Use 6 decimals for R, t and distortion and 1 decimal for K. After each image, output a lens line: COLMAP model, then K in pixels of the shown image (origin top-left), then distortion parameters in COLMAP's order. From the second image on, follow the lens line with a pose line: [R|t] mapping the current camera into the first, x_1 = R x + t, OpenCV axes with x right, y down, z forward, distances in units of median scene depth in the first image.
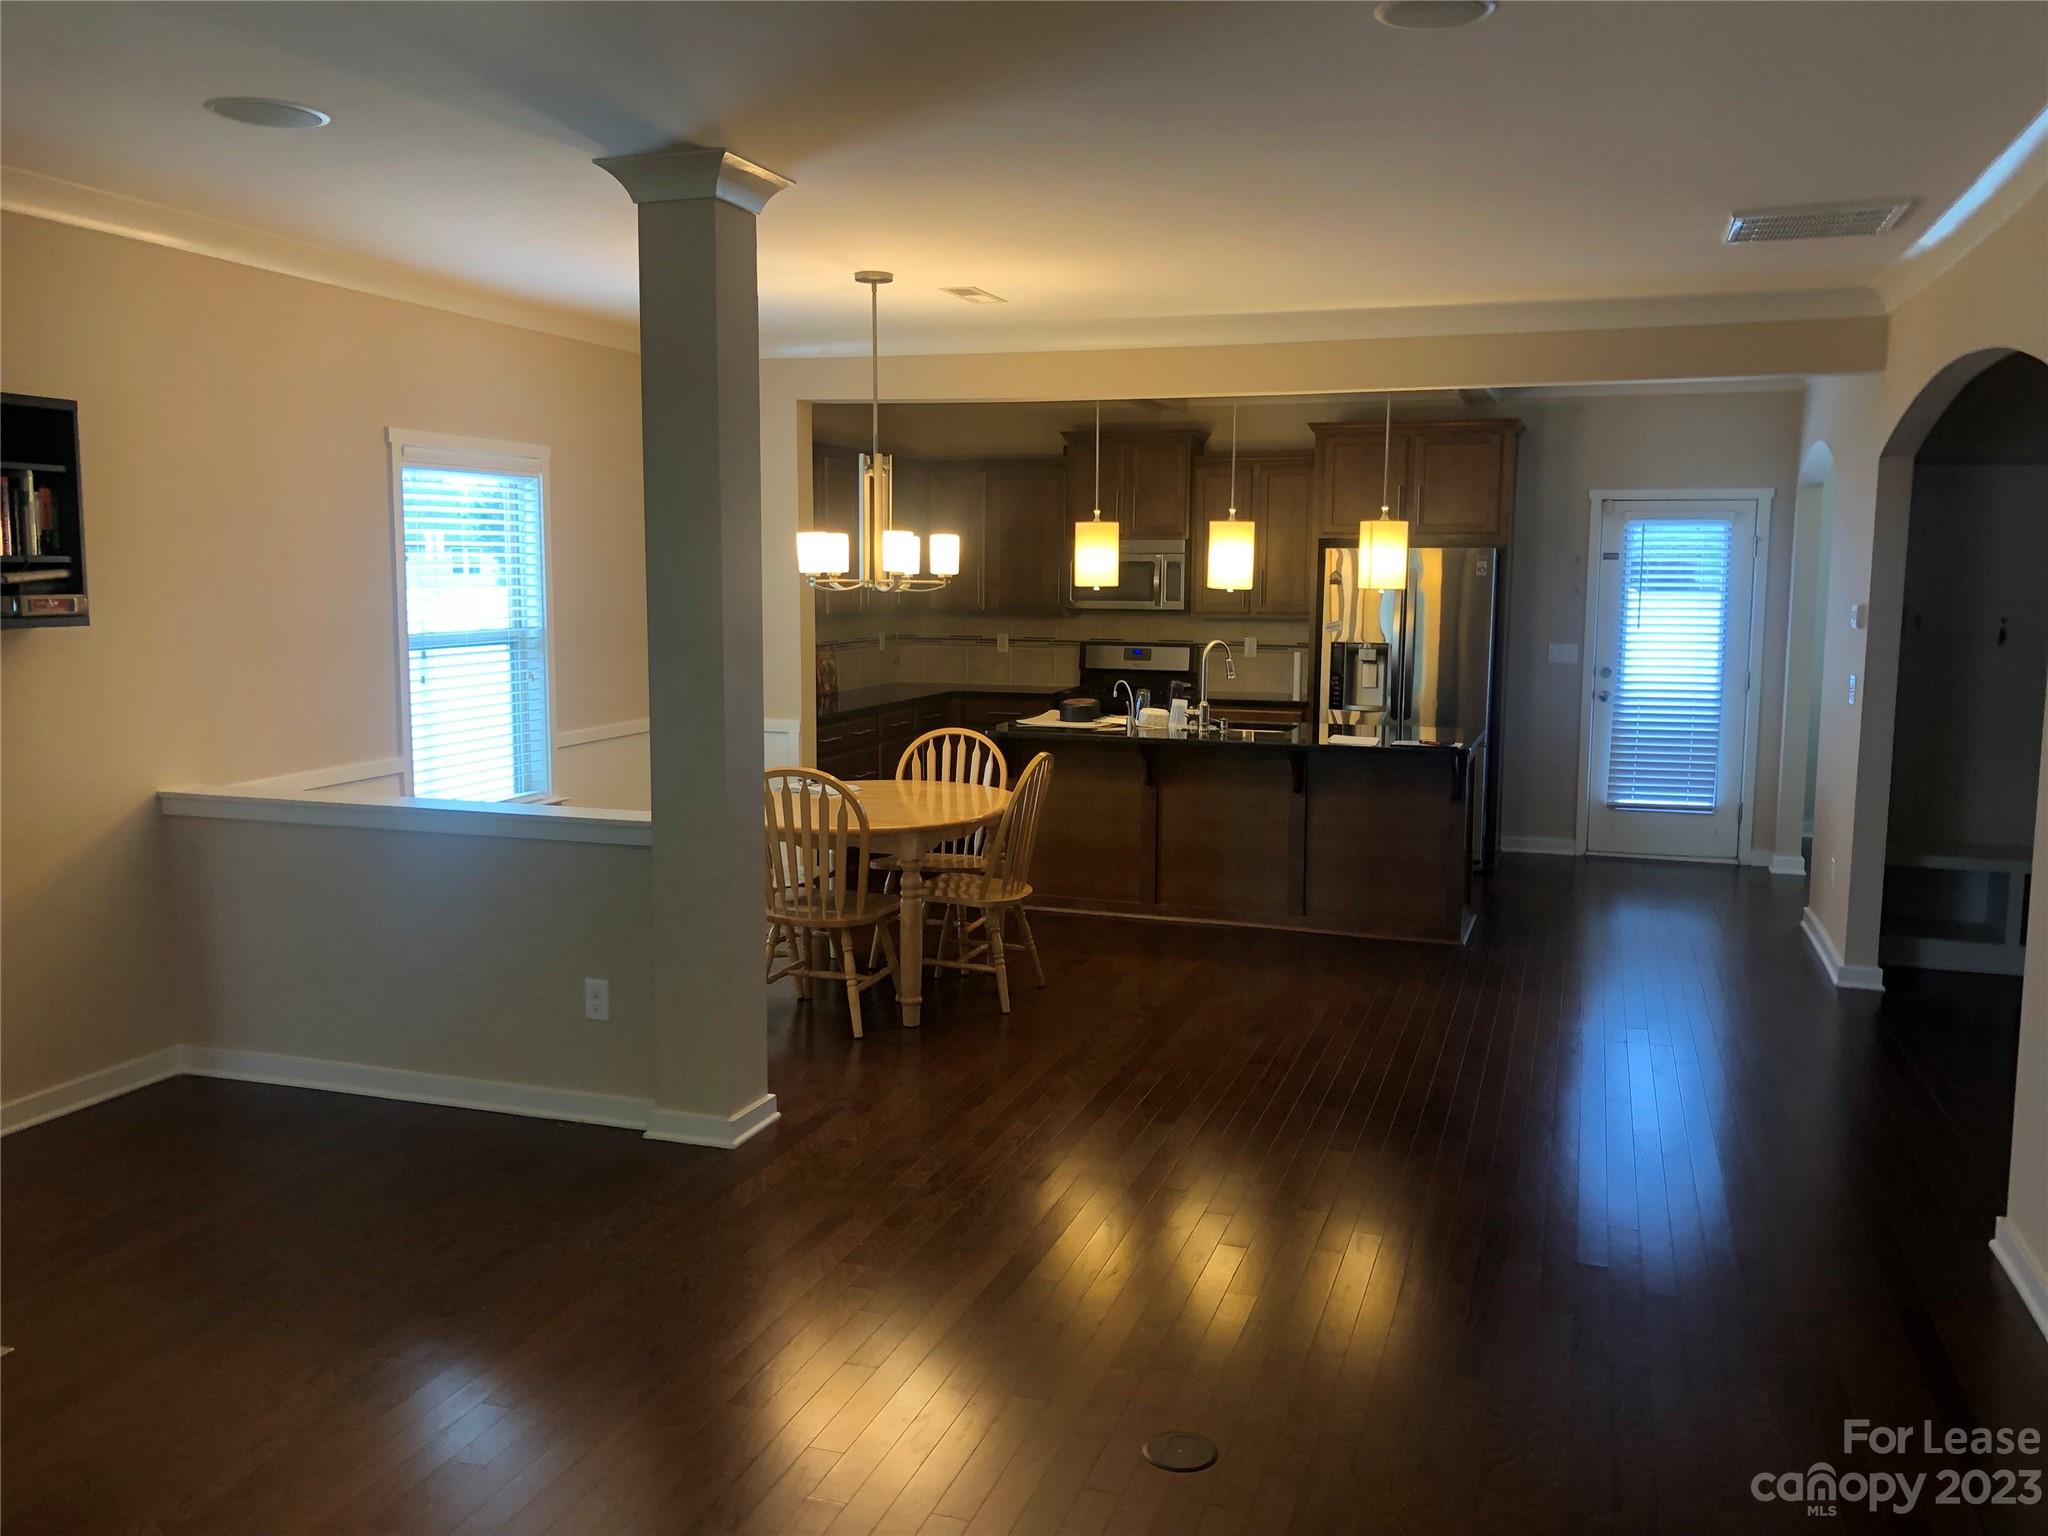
lens RADIAL K [[1732.6, 0, 1024.0], [0, 1732.6, 768.0], [0, 0, 1]] dist [0.055064, -0.004265]
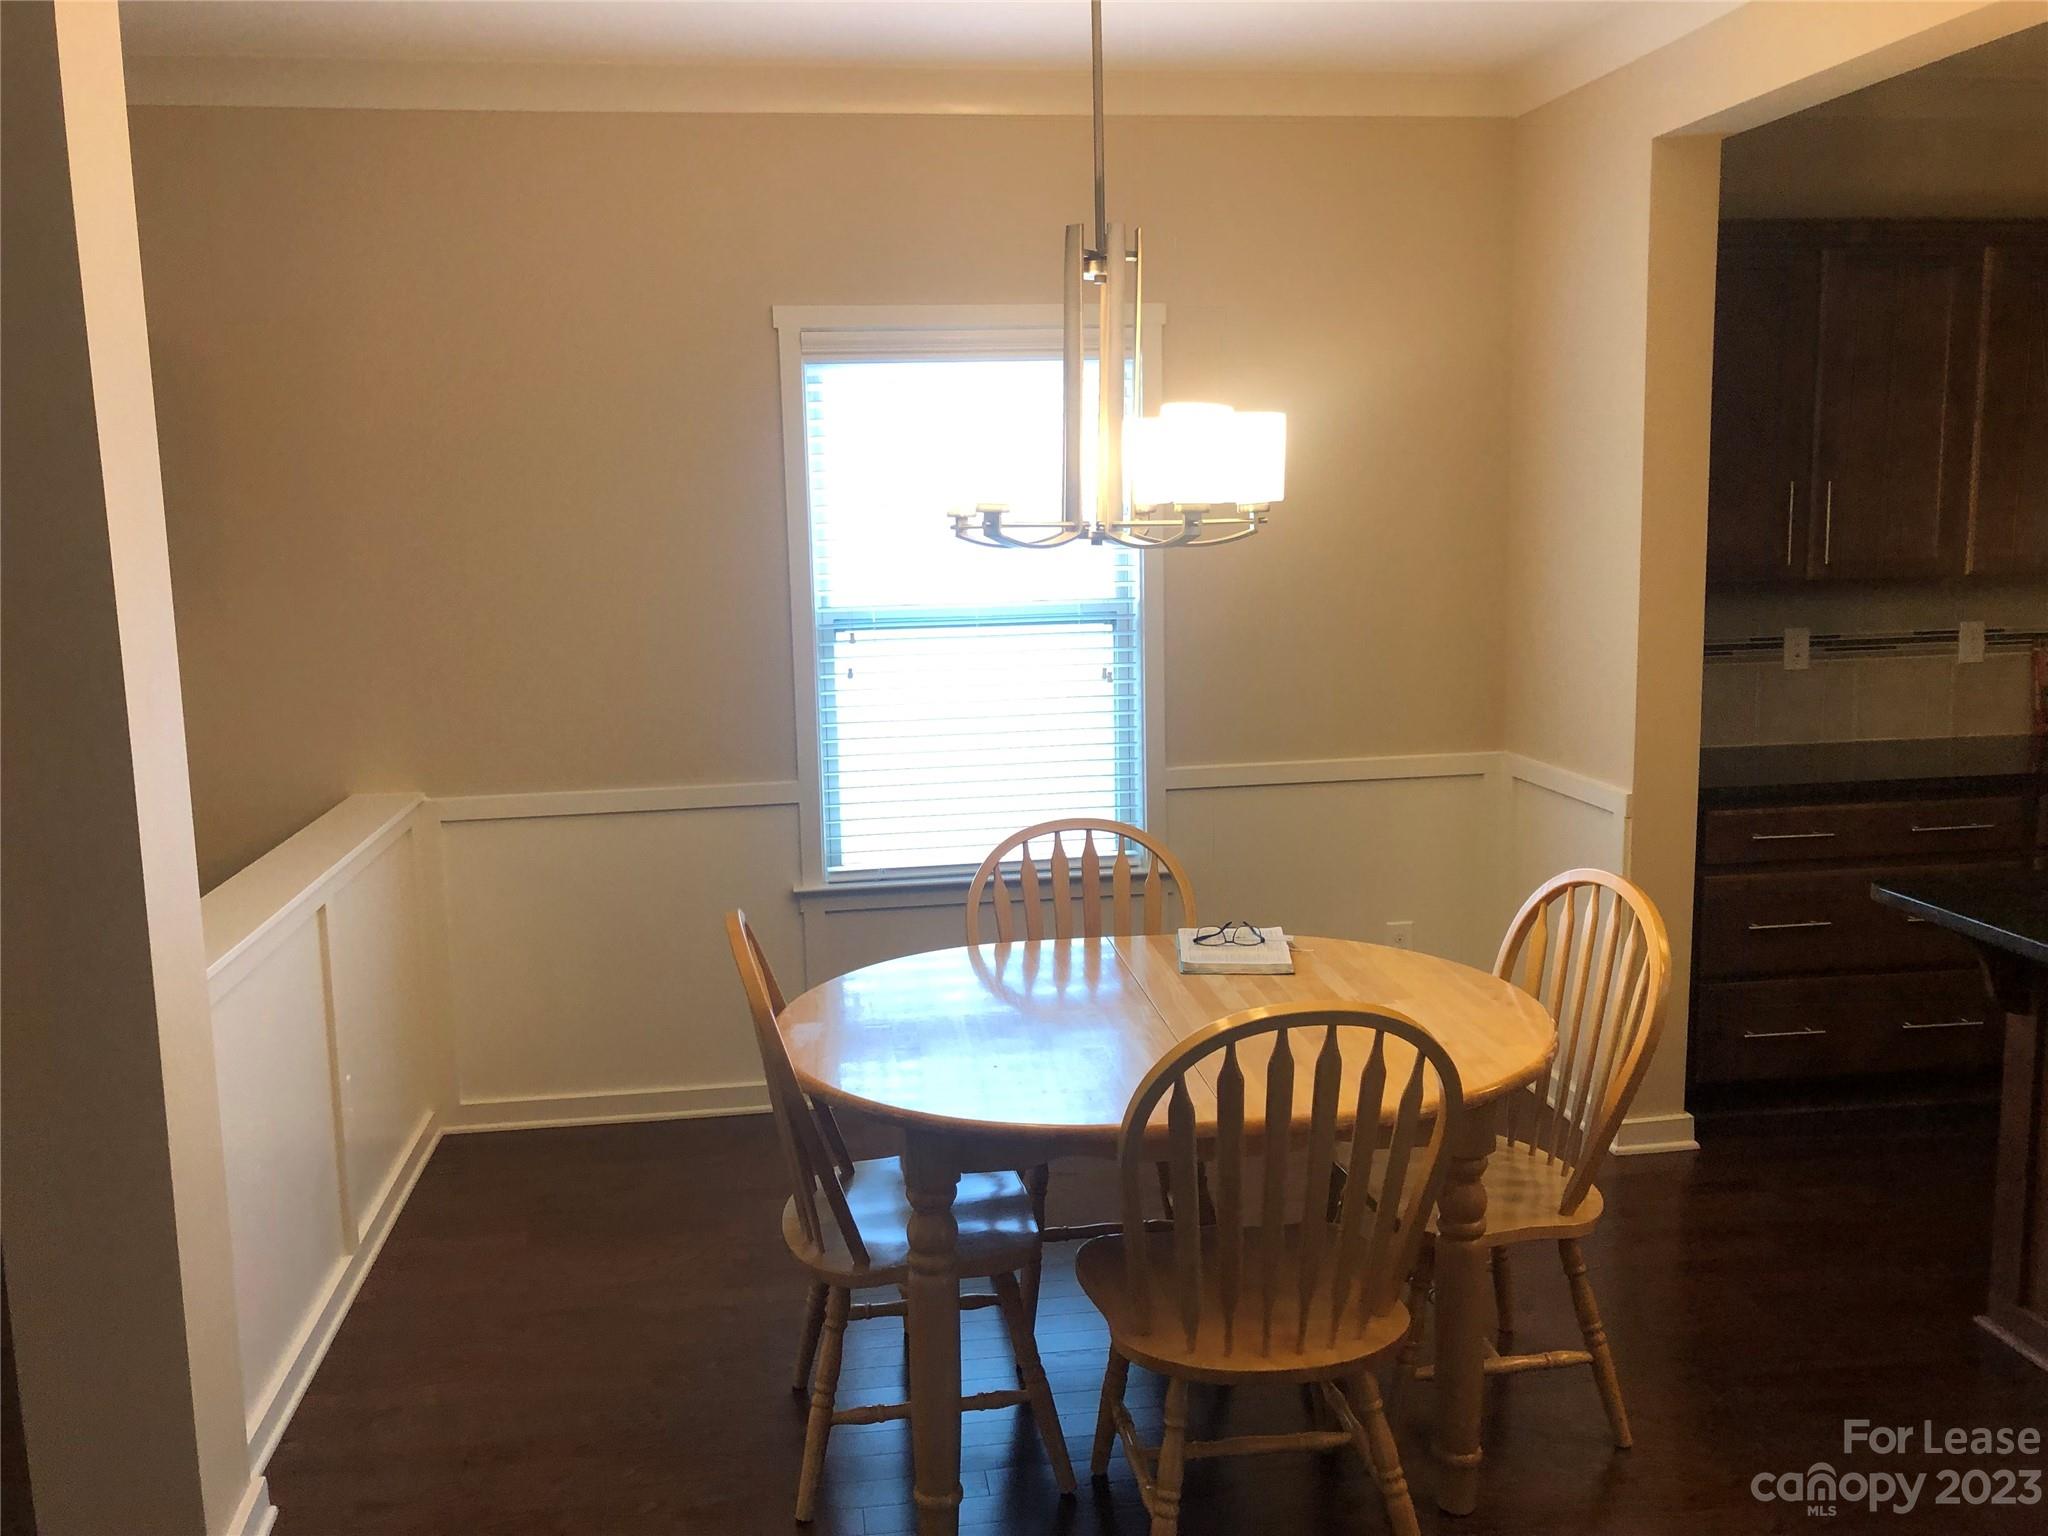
lens RADIAL K [[1732.6, 0, 1024.0], [0, 1732.6, 768.0], [0, 0, 1]] dist [0.055064, -0.004265]
pose [[0.444599, 0.120958, -0.887525, 0.291270], [-0.081511, 0.992193, 0.094390, -0.081614], [0.892013, 0.030377, 0.450987, 0.733193]]
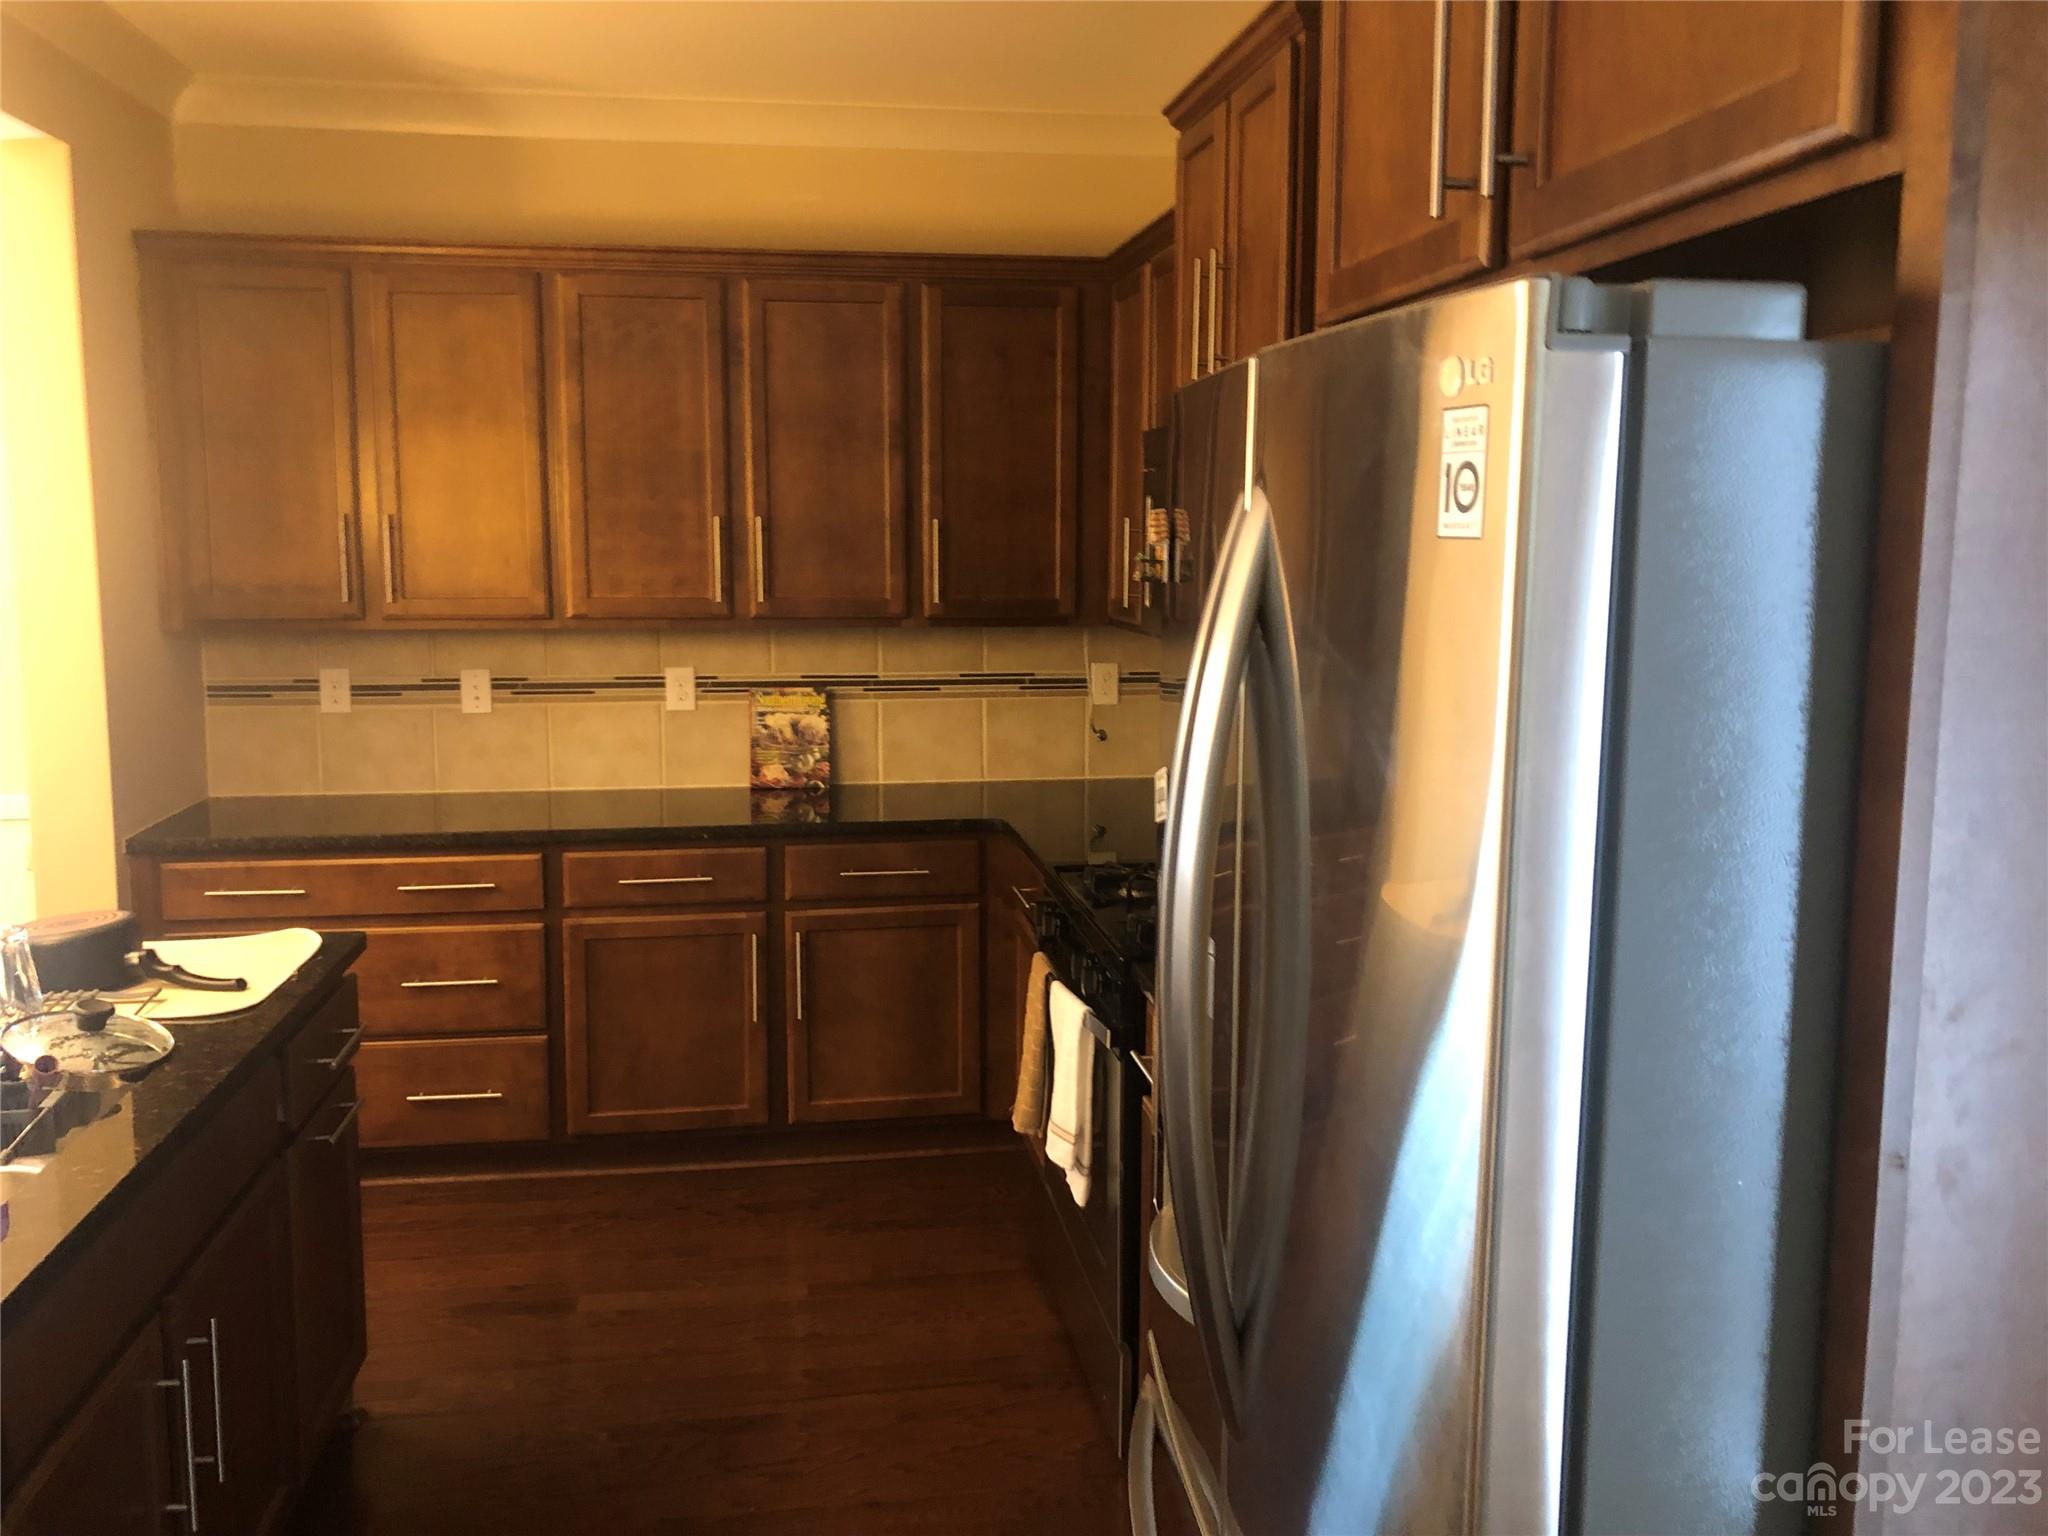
lens RADIAL K [[1732.6, 0, 1024.0], [0, 1732.6, 768.0], [0, 0, 1]] dist [0.055064, -0.004265]
pose [[0.446194, 0.126669, -0.885927, 0.476544], [-0.105181, 0.990494, 0.088647, -0.136965], [0.888734, 0.053629, 0.455275, 1.185666]]
